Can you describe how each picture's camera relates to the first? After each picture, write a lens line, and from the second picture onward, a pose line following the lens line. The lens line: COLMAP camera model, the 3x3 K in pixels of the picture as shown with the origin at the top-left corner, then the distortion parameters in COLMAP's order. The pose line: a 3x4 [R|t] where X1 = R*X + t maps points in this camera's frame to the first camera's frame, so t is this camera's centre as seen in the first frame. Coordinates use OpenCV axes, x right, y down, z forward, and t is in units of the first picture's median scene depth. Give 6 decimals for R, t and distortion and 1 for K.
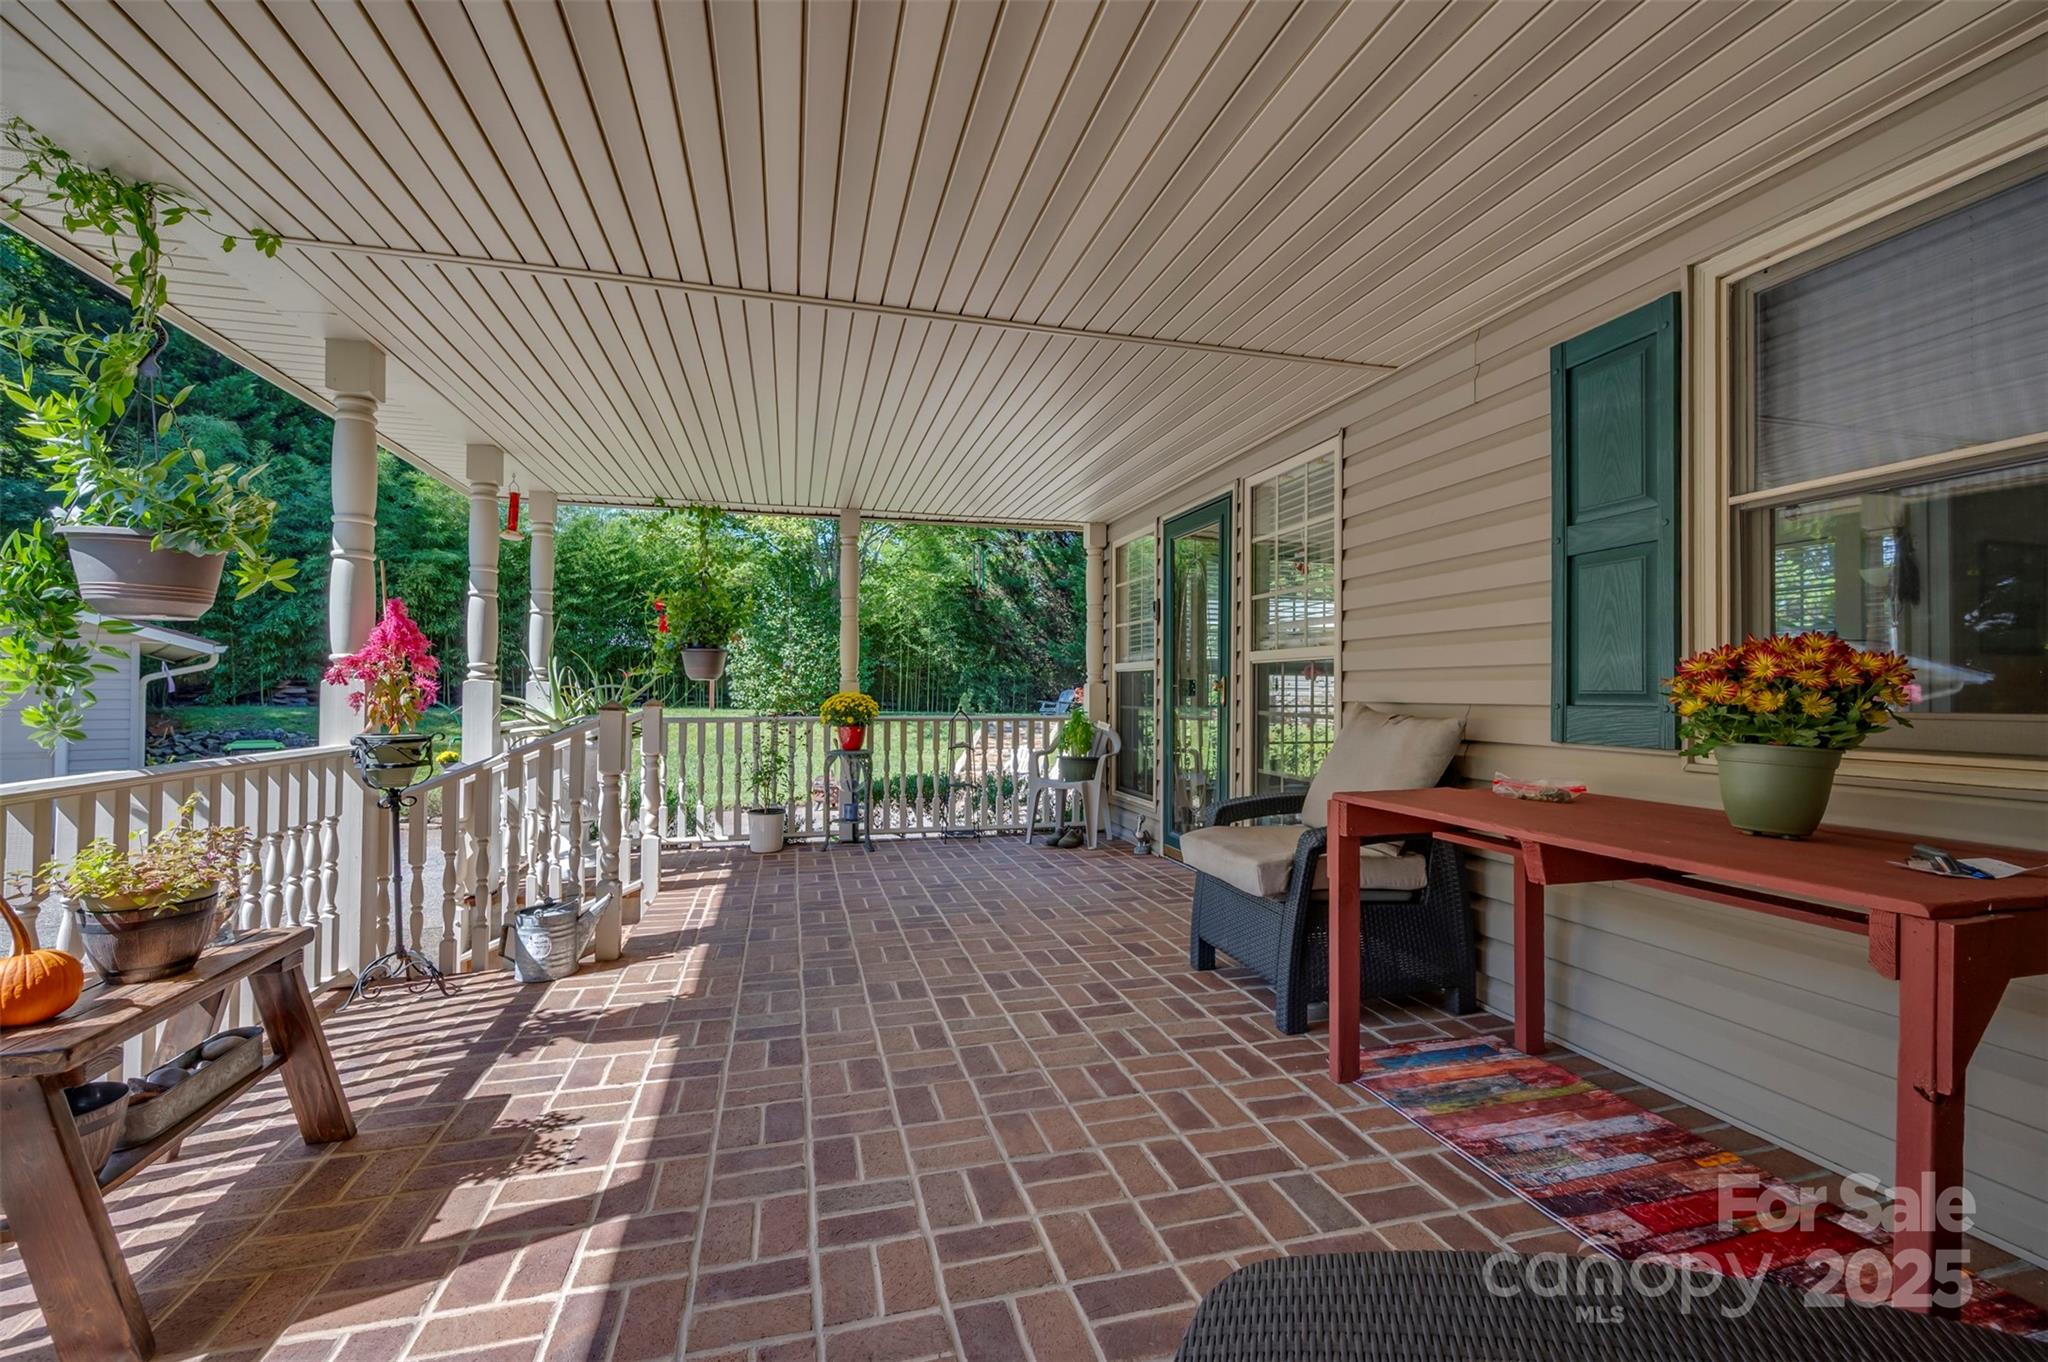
lens RADIAL K [[864.7, 0, 1027.9], [0, 864.7, 681.8], [0, 0, 1]] dist [0.000254, 0.000374]
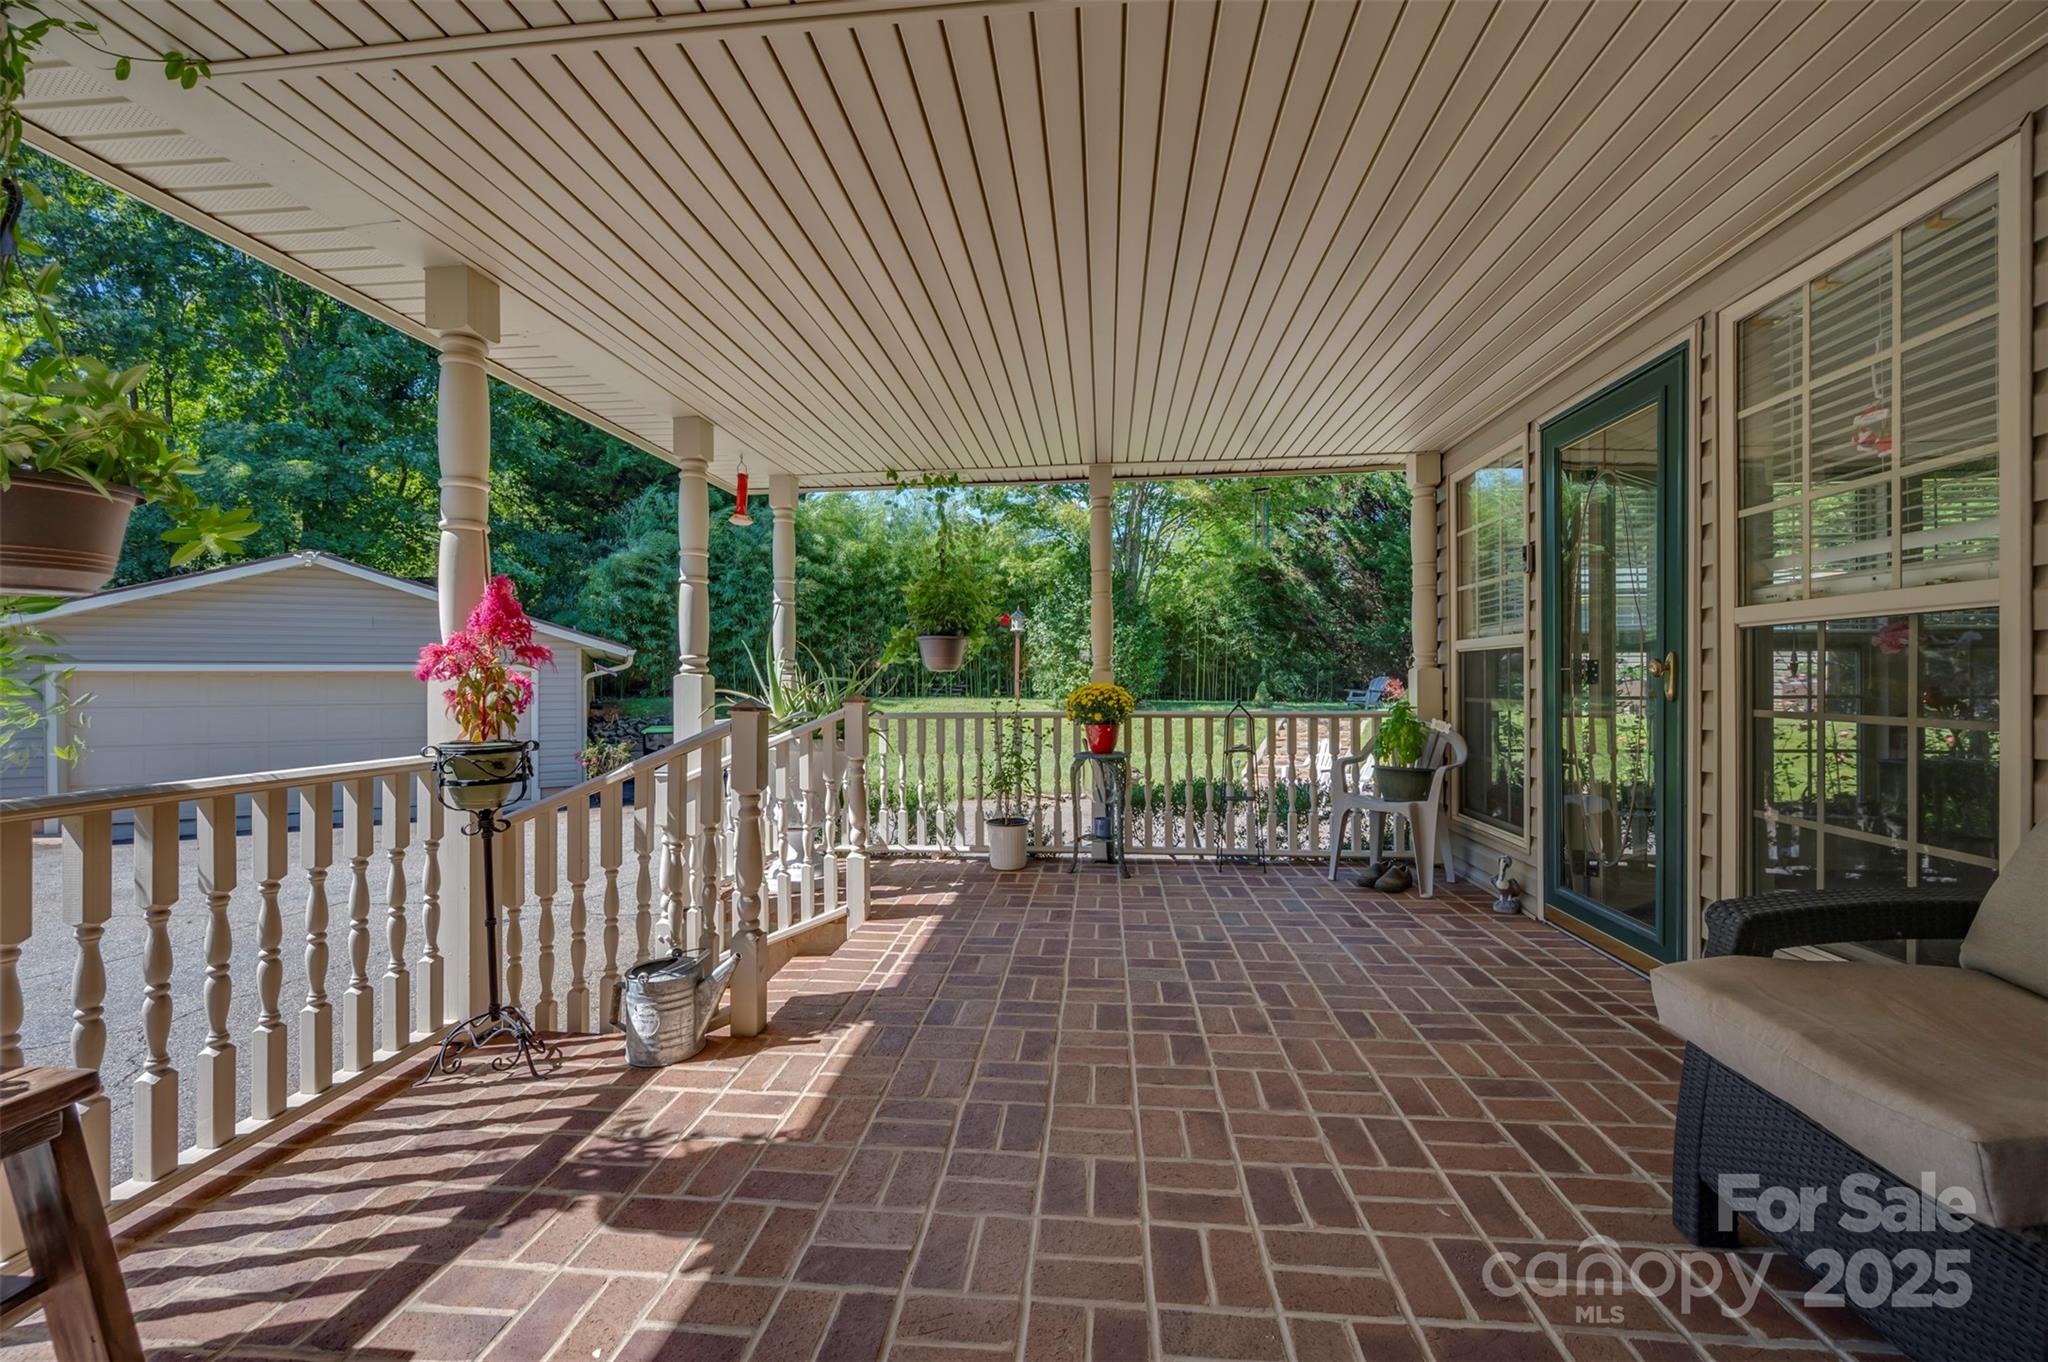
lens RADIAL K [[810.2, 0, 1027.2], [0, 810.2, 679.3], [0, 0, 1]] dist [0.001425, 0.000250]
pose [[0.935071, -0.010806, -0.354297, 0.004570], [0.014099, 0.999878, 0.006713, 0.002234], [0.354181, -0.011272, 0.935109, 0.256597]]
